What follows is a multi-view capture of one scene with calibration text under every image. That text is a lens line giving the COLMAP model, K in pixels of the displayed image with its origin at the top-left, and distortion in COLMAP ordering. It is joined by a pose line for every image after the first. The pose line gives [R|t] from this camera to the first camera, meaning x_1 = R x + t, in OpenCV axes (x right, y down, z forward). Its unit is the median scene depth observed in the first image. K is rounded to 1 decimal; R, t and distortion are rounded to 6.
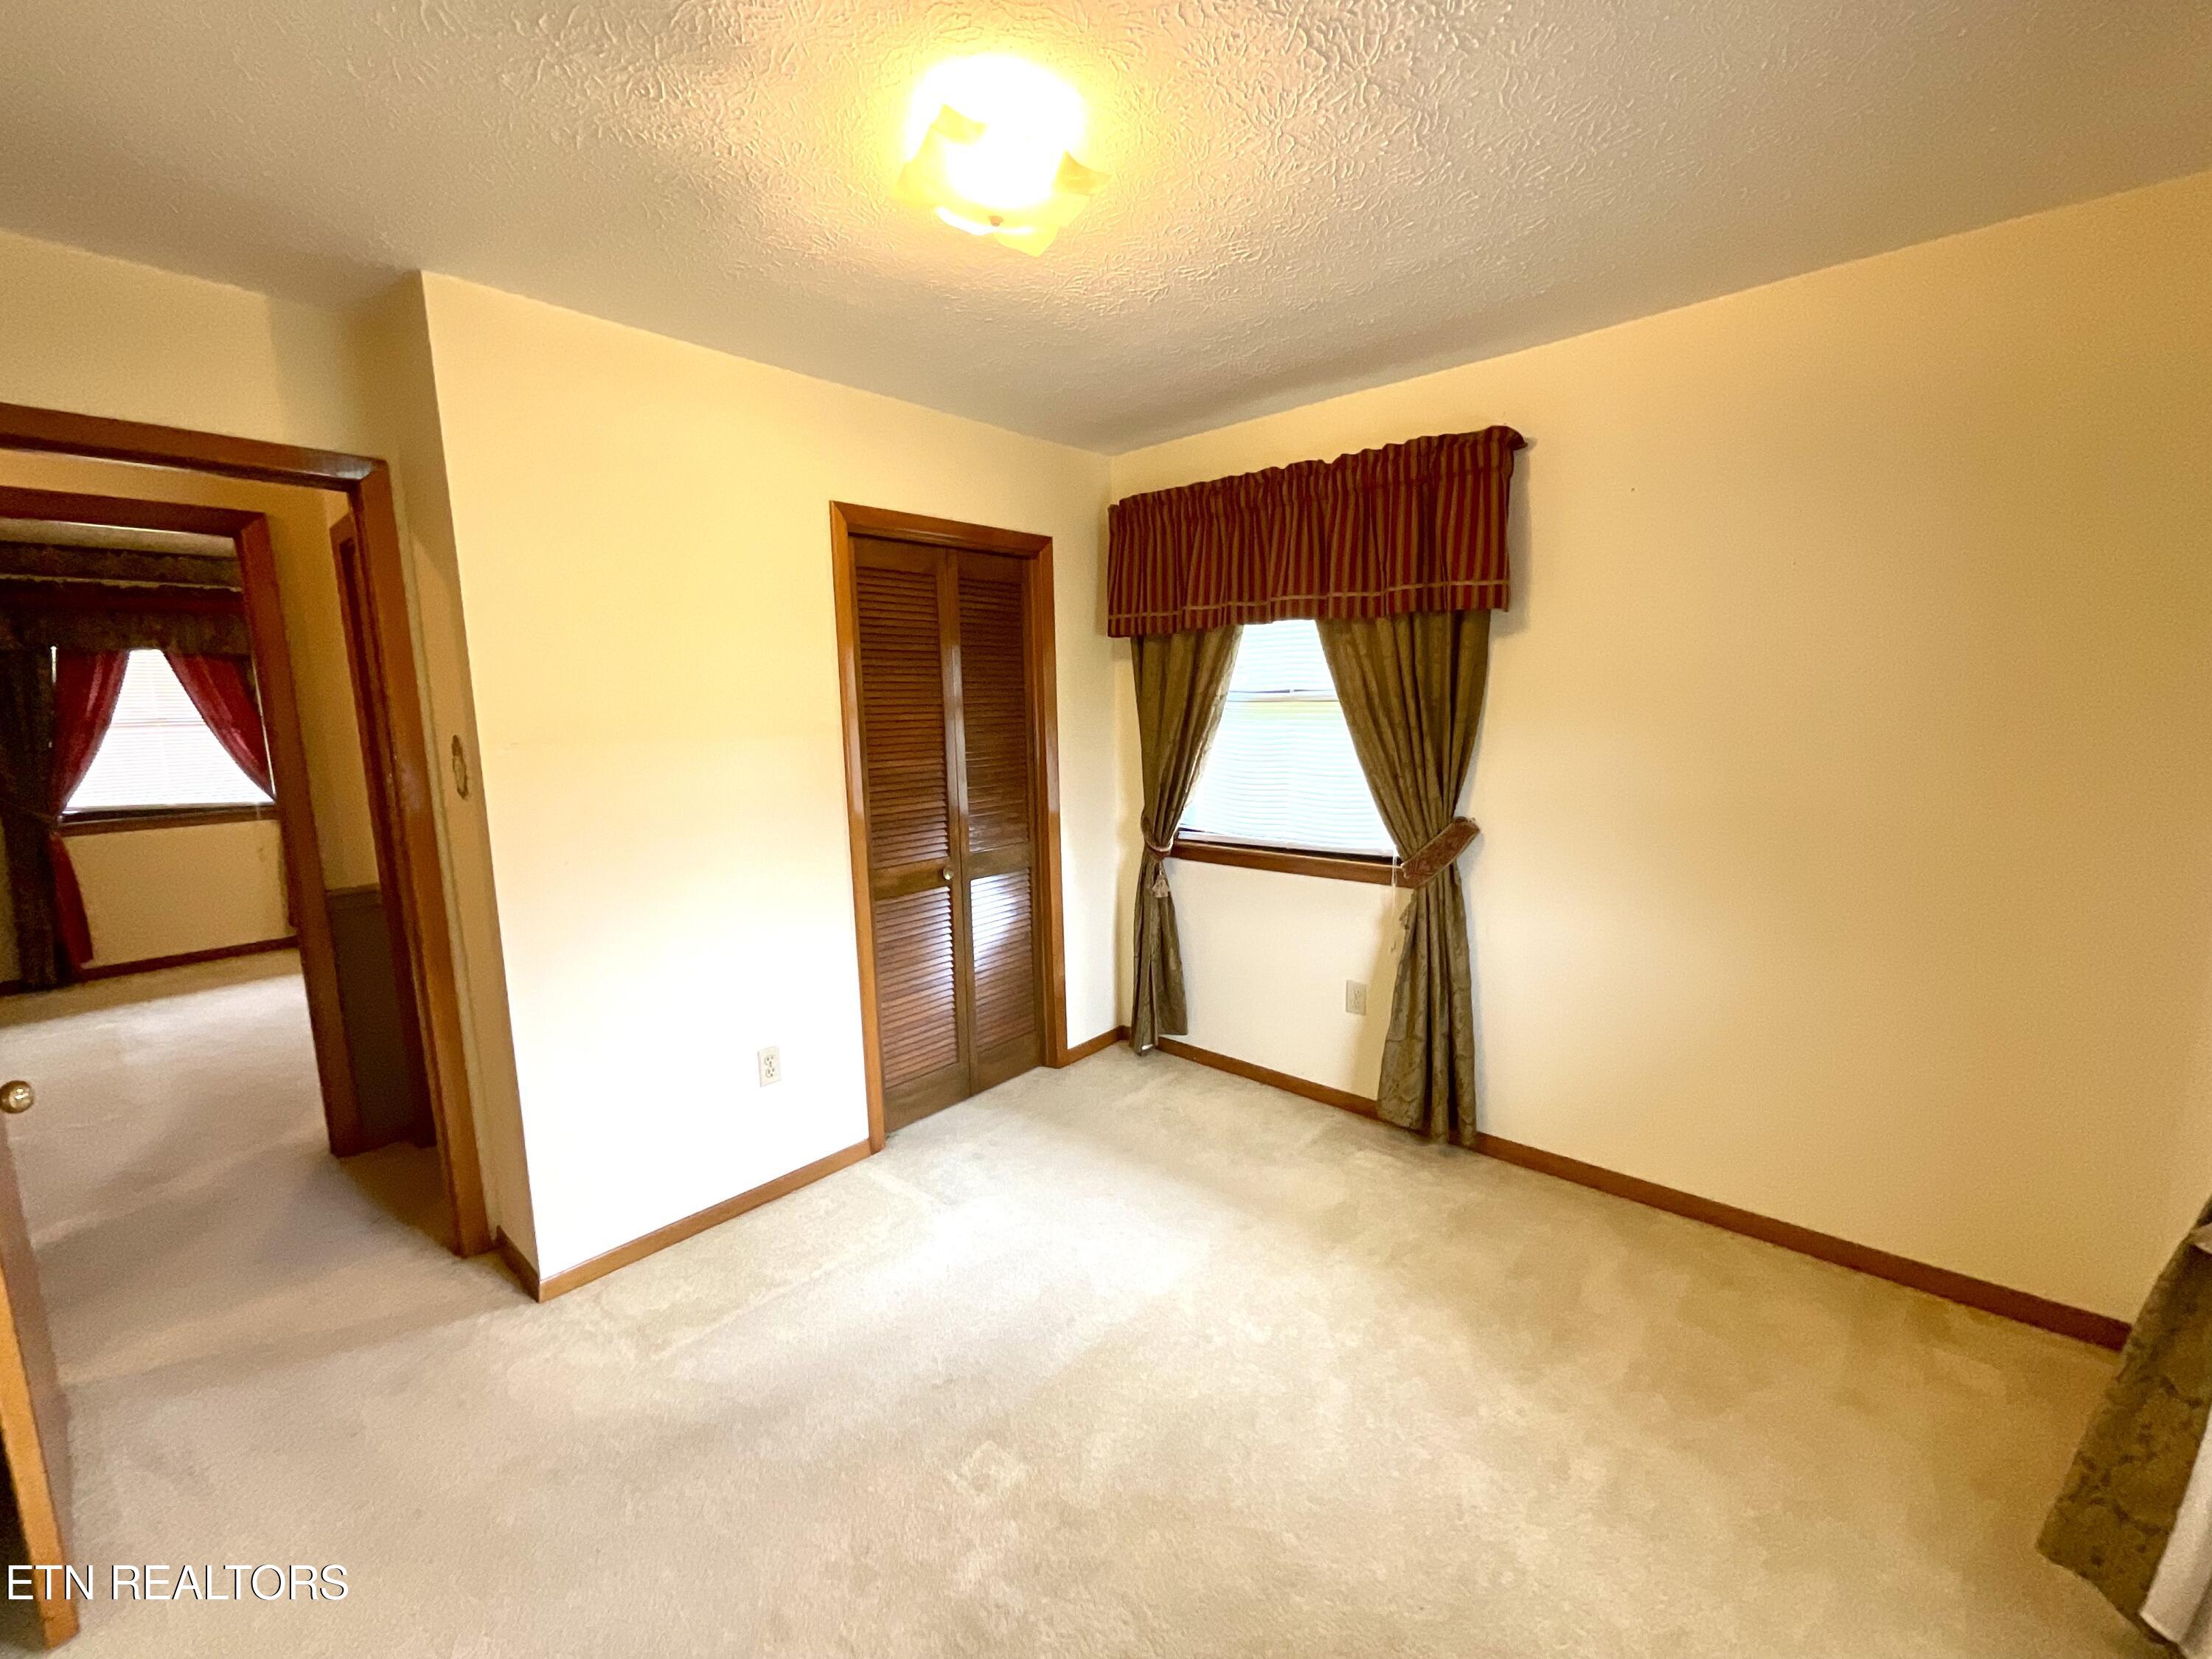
lens RADIAL K [[901.9, 0, 1100.4], [0, 901.9, 828.5], [0, 0, 1]] dist [0.006427, -0.000952]
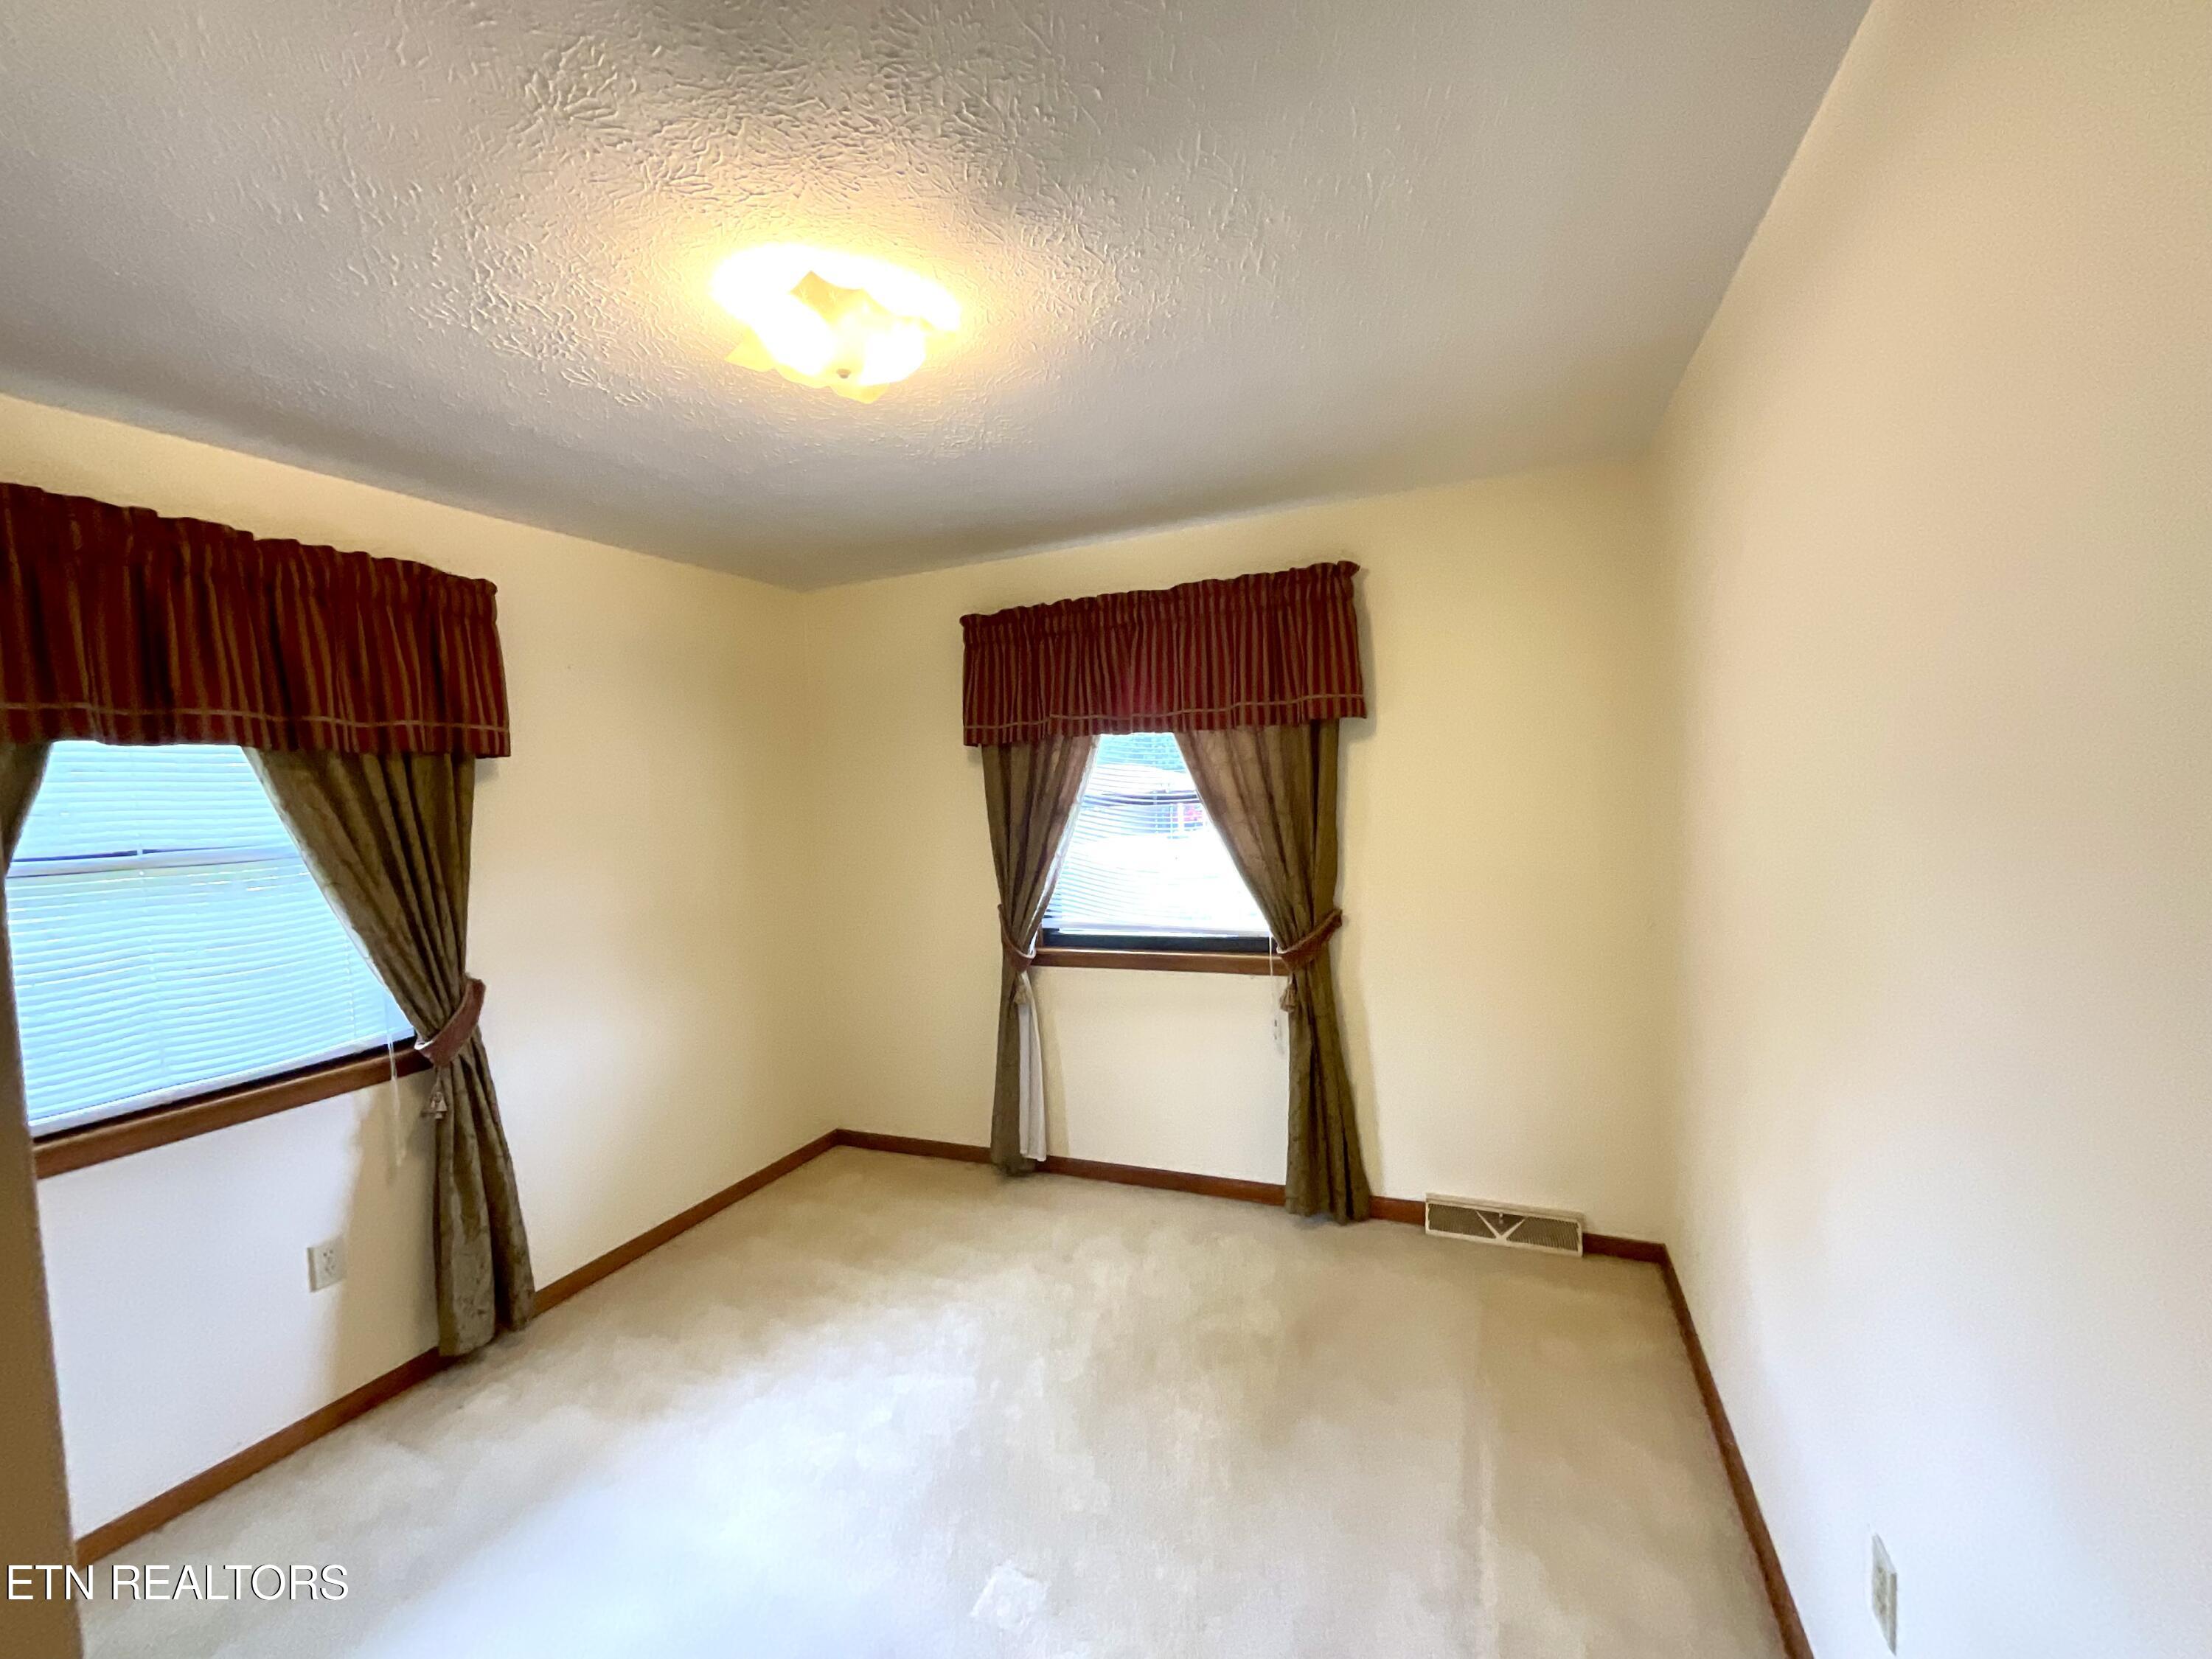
lens RADIAL K [[901.9, 0, 1102.5], [0, 901.9, 833.2], [0, 0, 1]] dist [0.006427, -0.000952]
pose [[-0.303578, -0.015865, 0.952674, -0.678252], [0.189517, 0.978878, 0.076693, -0.100425], [-0.933768, 0.203830, -0.294159, 0.641798]]
